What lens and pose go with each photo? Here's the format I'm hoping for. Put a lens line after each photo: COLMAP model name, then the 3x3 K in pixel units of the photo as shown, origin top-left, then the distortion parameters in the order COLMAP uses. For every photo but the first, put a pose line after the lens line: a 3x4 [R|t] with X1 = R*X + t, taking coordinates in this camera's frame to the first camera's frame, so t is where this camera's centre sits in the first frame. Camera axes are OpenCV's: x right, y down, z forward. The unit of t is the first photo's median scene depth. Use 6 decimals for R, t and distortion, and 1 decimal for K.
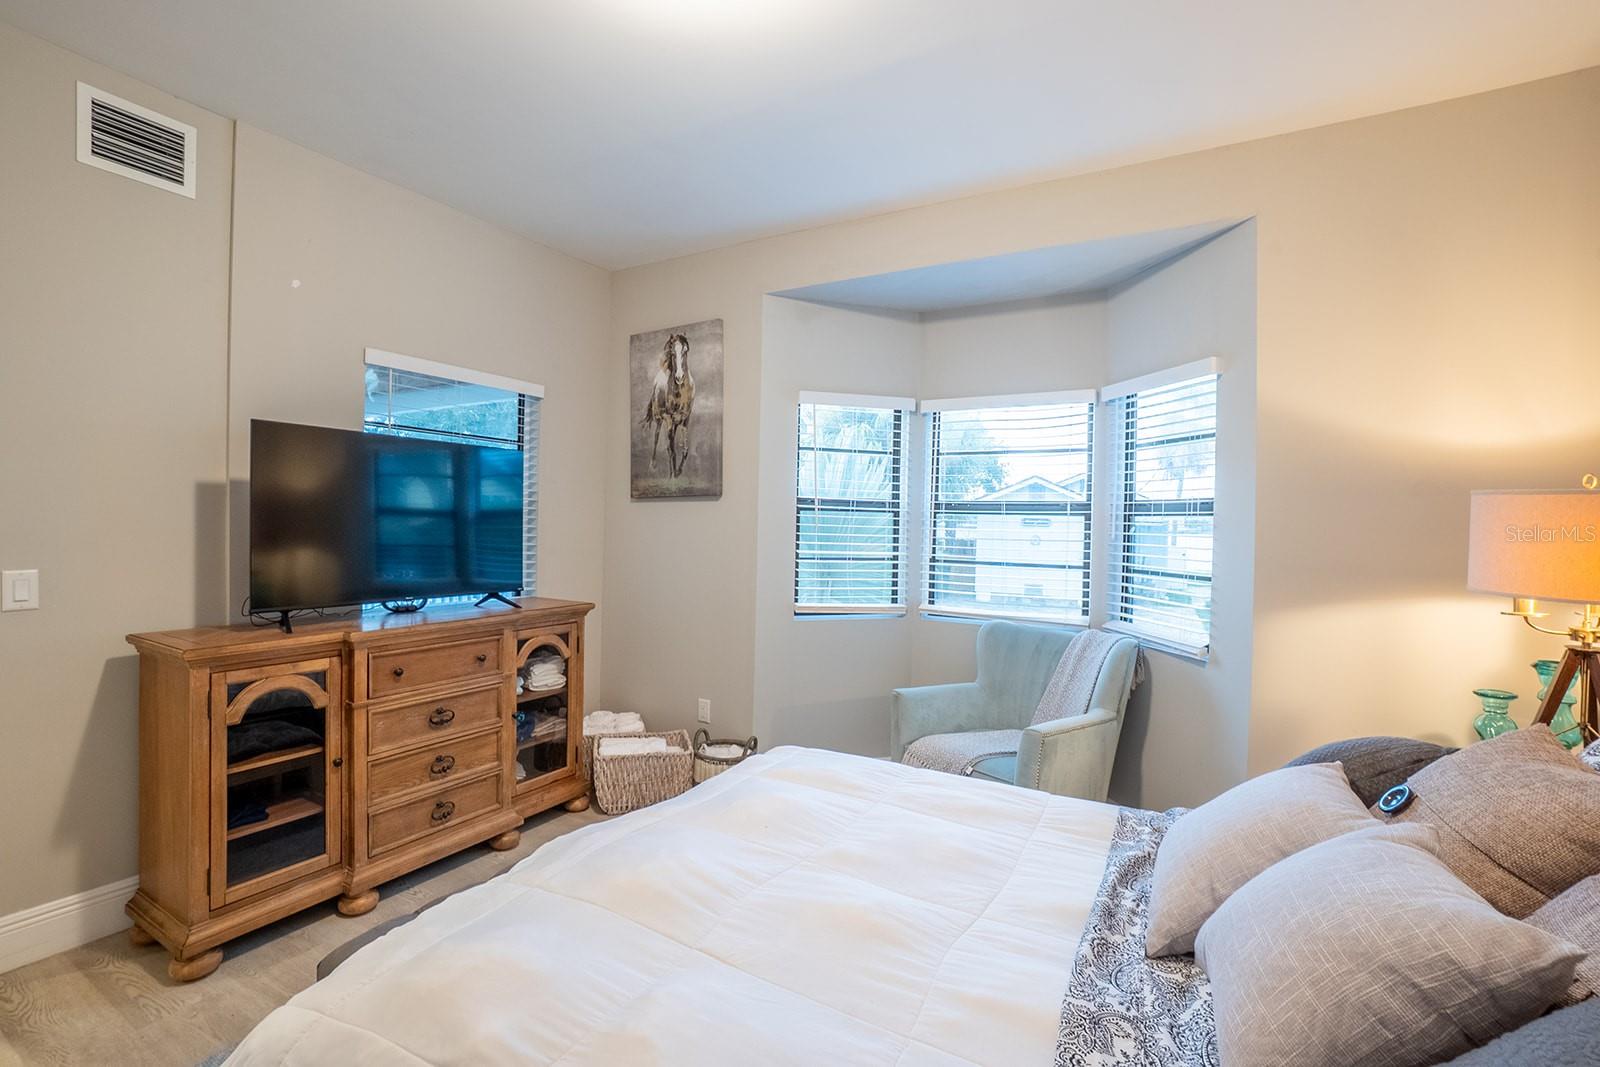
lens RADIAL K [[655.9, 0, 839.6], [0, 655.9, 534.2], [0, 0, 1]] dist [-0.071107, 0.016666]
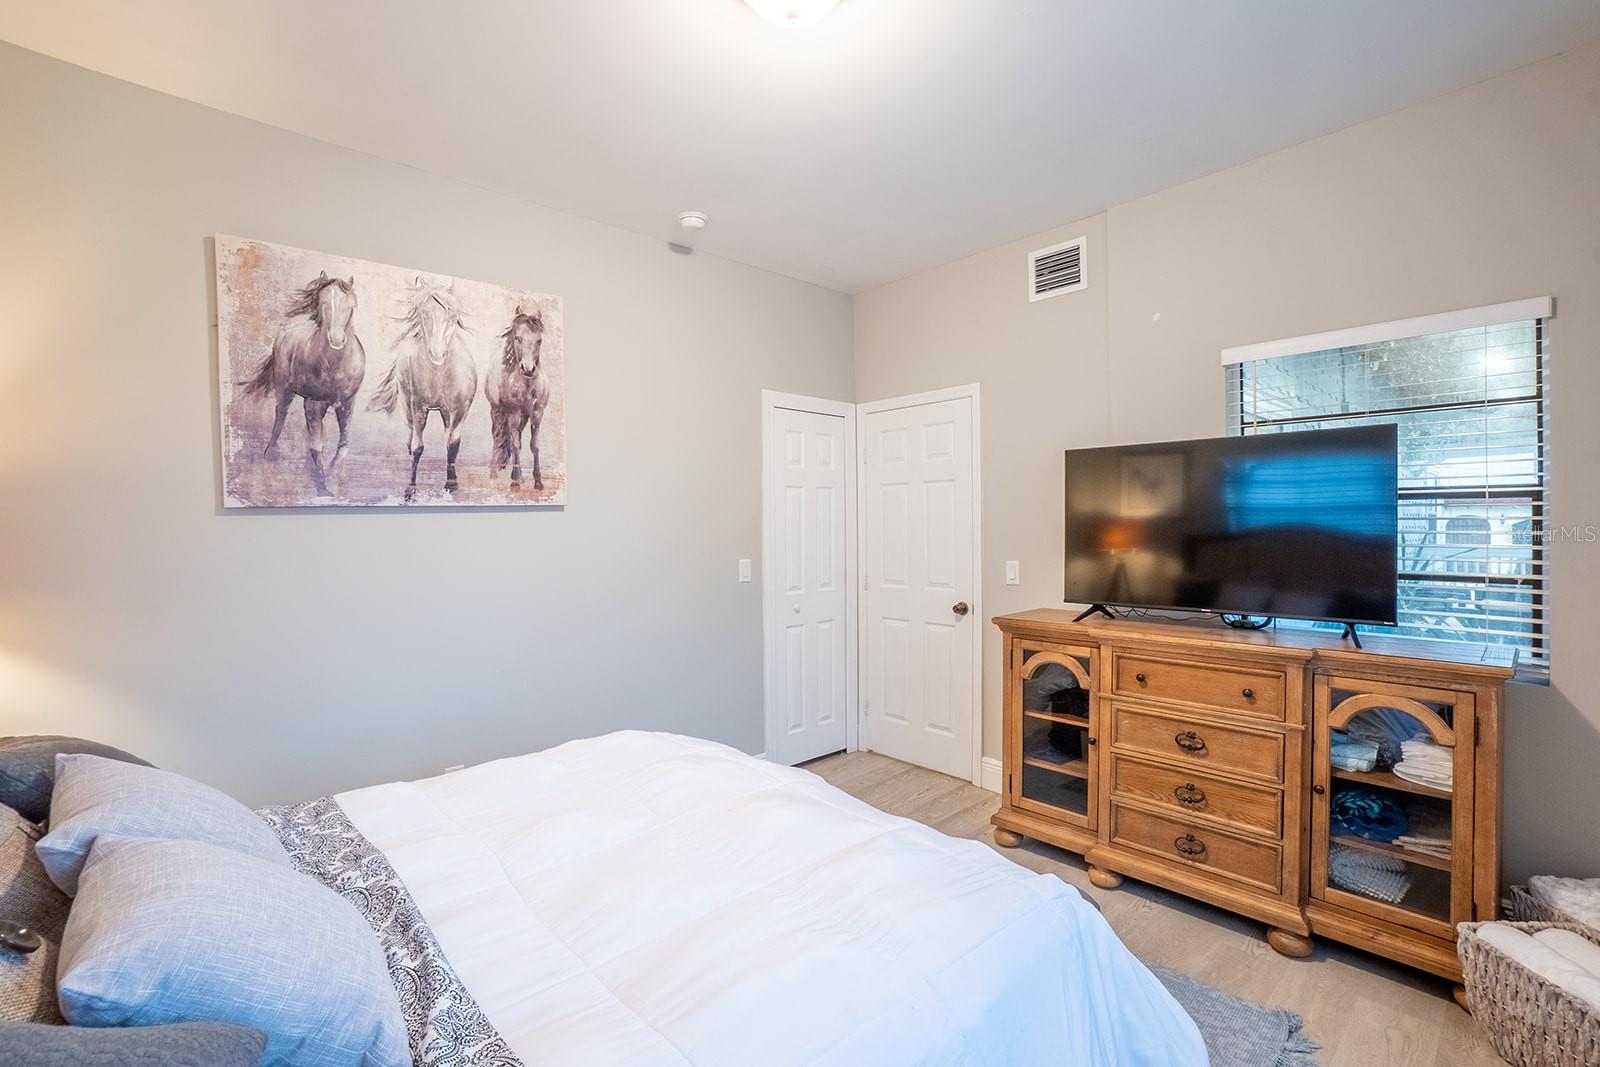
lens RADIAL K [[712.4, 0, 795.9], [0, 712.4, 530.2], [0, 0, 1]] dist [-0.064284, 0.023412]
pose [[-0.322848, -0.008407, -0.946413, 0.535821], [-0.013549, 0.999899, -0.004260, -0.006206], [0.946354, 0.011447, -0.322930, 0.821921]]
